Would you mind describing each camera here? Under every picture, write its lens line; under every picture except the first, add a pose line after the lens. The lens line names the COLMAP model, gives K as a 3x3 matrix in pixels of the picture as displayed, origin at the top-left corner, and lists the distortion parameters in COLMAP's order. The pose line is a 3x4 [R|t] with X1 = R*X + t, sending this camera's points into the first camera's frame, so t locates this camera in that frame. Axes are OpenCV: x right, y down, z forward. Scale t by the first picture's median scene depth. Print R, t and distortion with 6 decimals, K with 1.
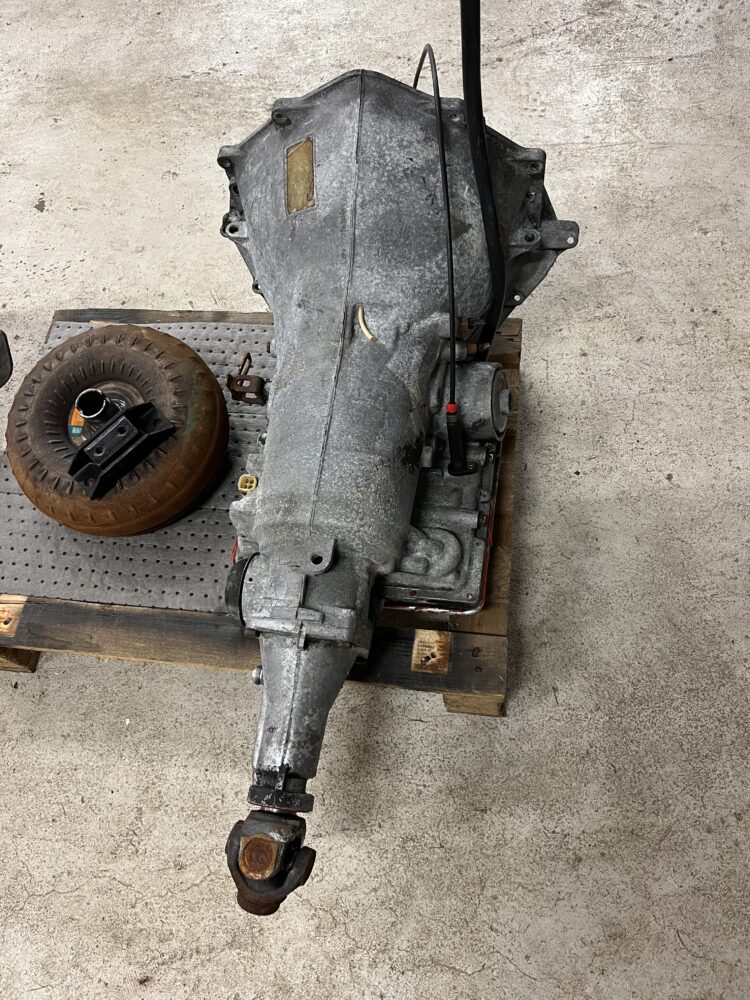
lens RADIAL K [[770.6, 0, 372.6], [0, 770.6, 504.0], [0, 0, 1]] dist [0.015781, -0.005308]
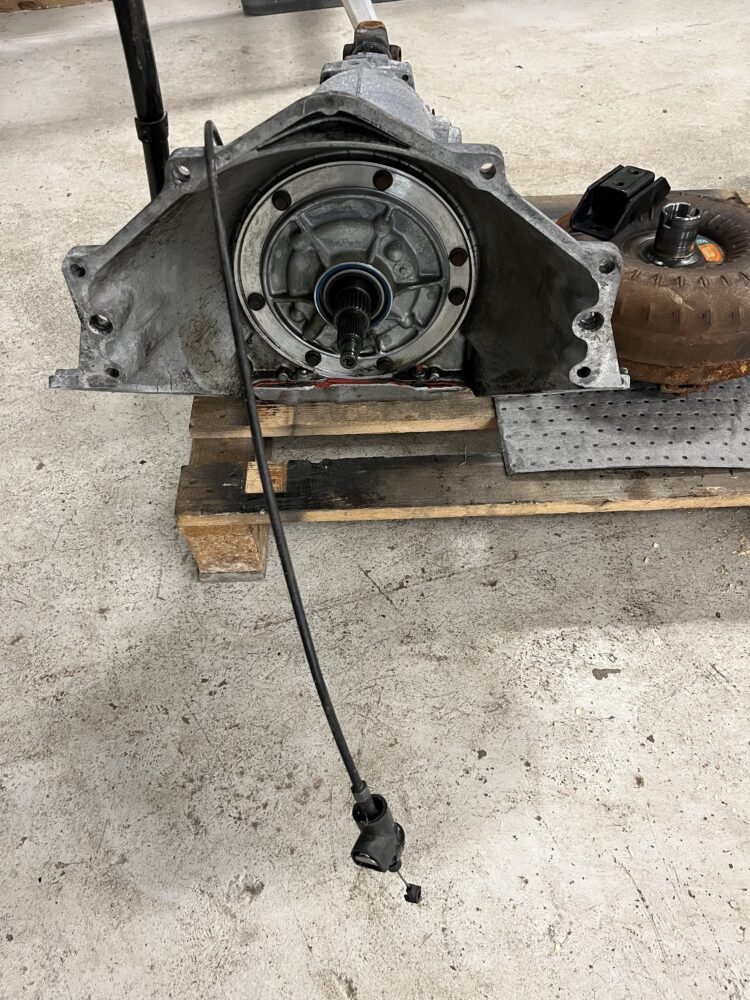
lens RADIAL K [[770.6, 0, 374.2], [0, 770.6, 503.5], [0, 0, 1]] dist [0.015781, -0.005308]
pose [[-0.978688, 0.203074, 0.030494, -0.002095], [-0.063160, -0.438977, 0.896275, -0.961379], [0.195396, 0.875248, 0.442448, 0.814054]]
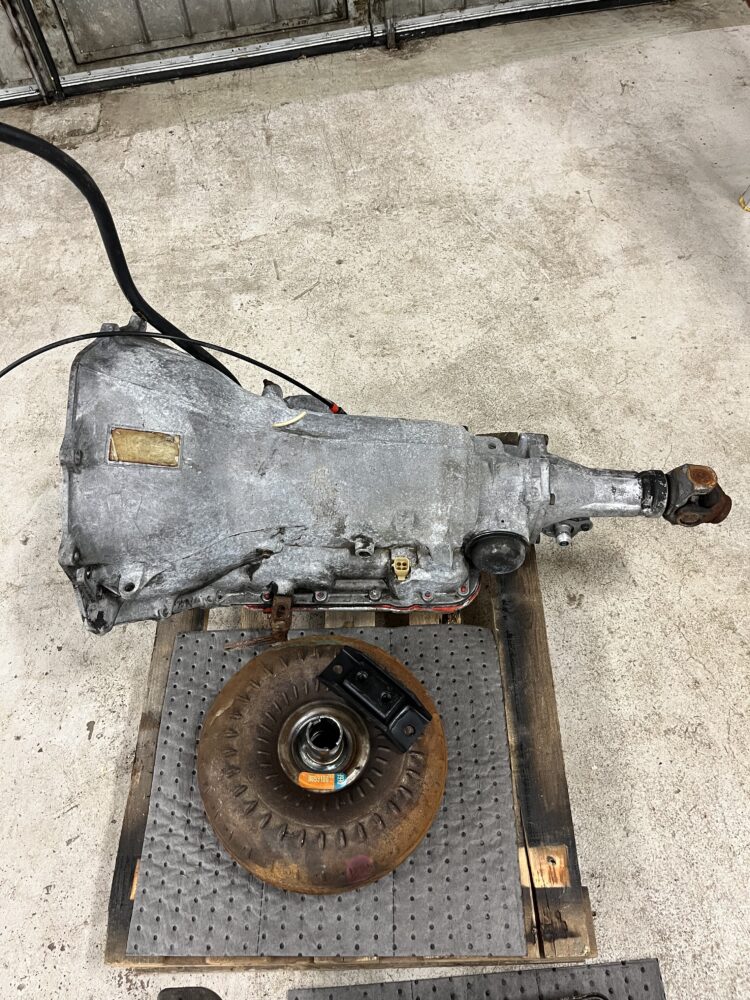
lens RADIAL K [[770.6, 0, 375.7], [0, 770.6, 497.3], [0, 0, 1]] dist [0.015781, -0.005308]
pose [[-0.119853, -0.732099, 0.670571, -0.742563], [0.926752, 0.159728, 0.340025, -0.406150], [-0.356041, 0.662207, 0.659331, 0.212369]]
